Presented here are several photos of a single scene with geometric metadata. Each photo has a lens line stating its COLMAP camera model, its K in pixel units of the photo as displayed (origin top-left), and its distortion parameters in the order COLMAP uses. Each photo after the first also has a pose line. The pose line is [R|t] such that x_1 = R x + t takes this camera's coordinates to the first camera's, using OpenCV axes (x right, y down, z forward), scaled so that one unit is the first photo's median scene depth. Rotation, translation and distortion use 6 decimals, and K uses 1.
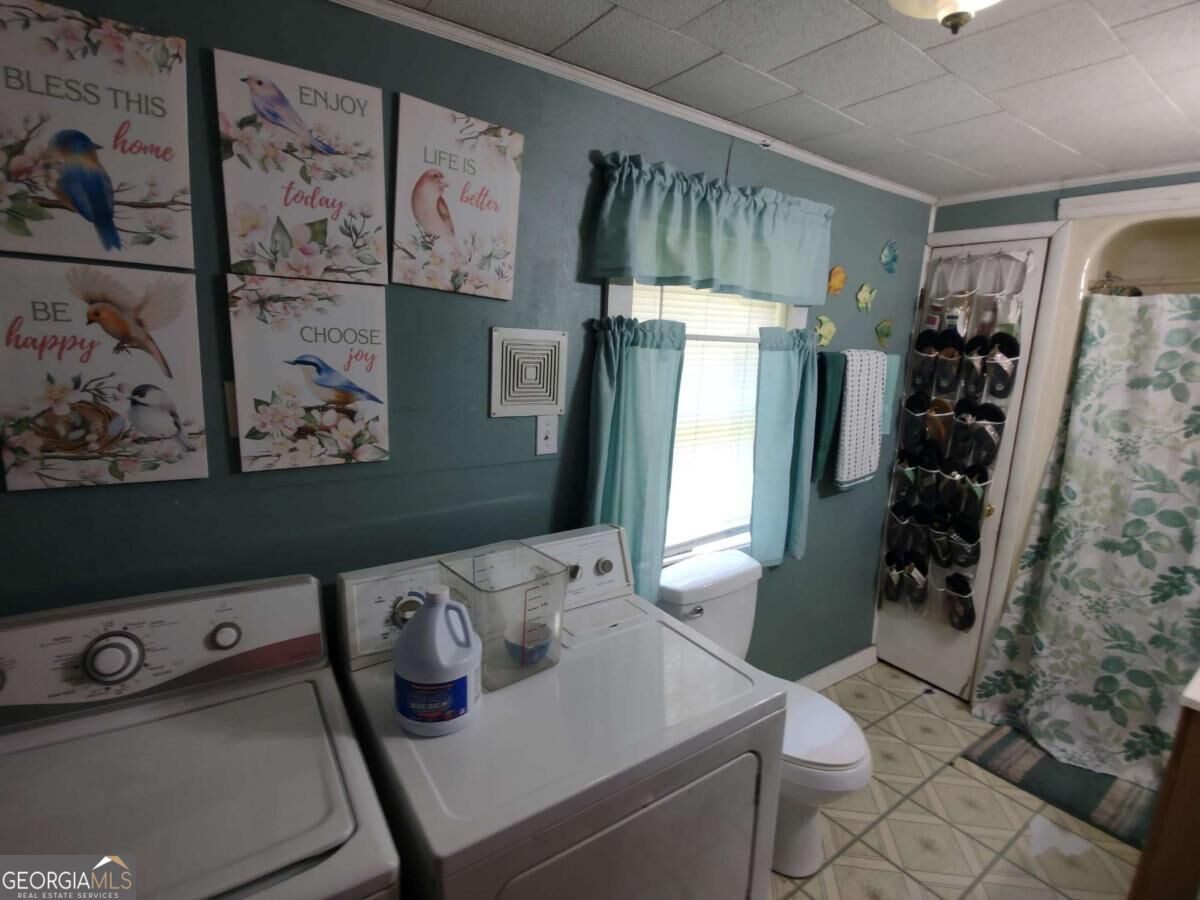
lens RADIAL K [[576.8, 0, 598.2], [0, 576.8, 444.6], [0, 0, 1]] dist [-0.000108, -0.020136]
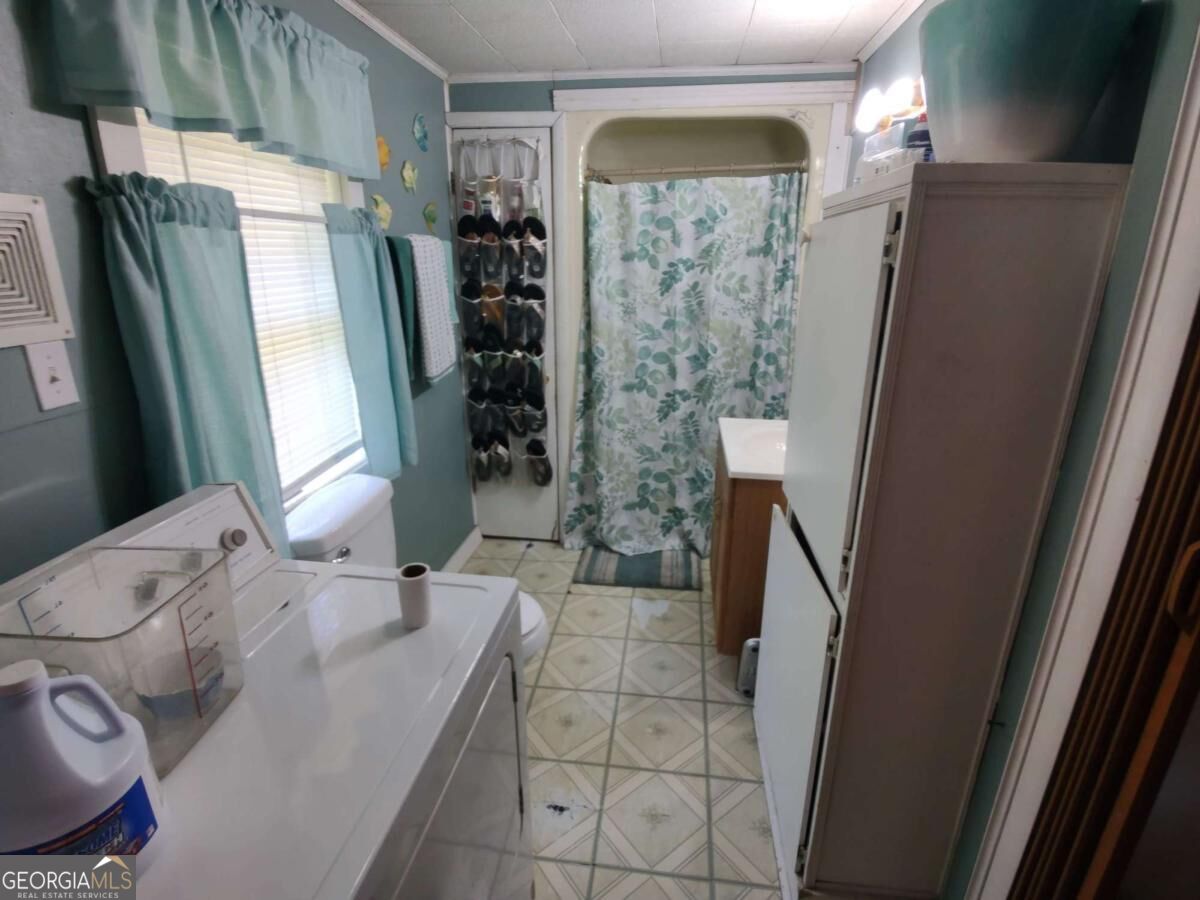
lens RADIAL K [[583.7, 0, 598.1], [0, 583.7, 447.7], [0, 0, 1]] dist [0.006399, -0.016426]
pose [[0.669090, -0.263024, 0.695080, -0.114849], [0.153475, 0.964019, 0.217057, 0.009851], [-0.727162, -0.038554, 0.685383, 0.129232]]
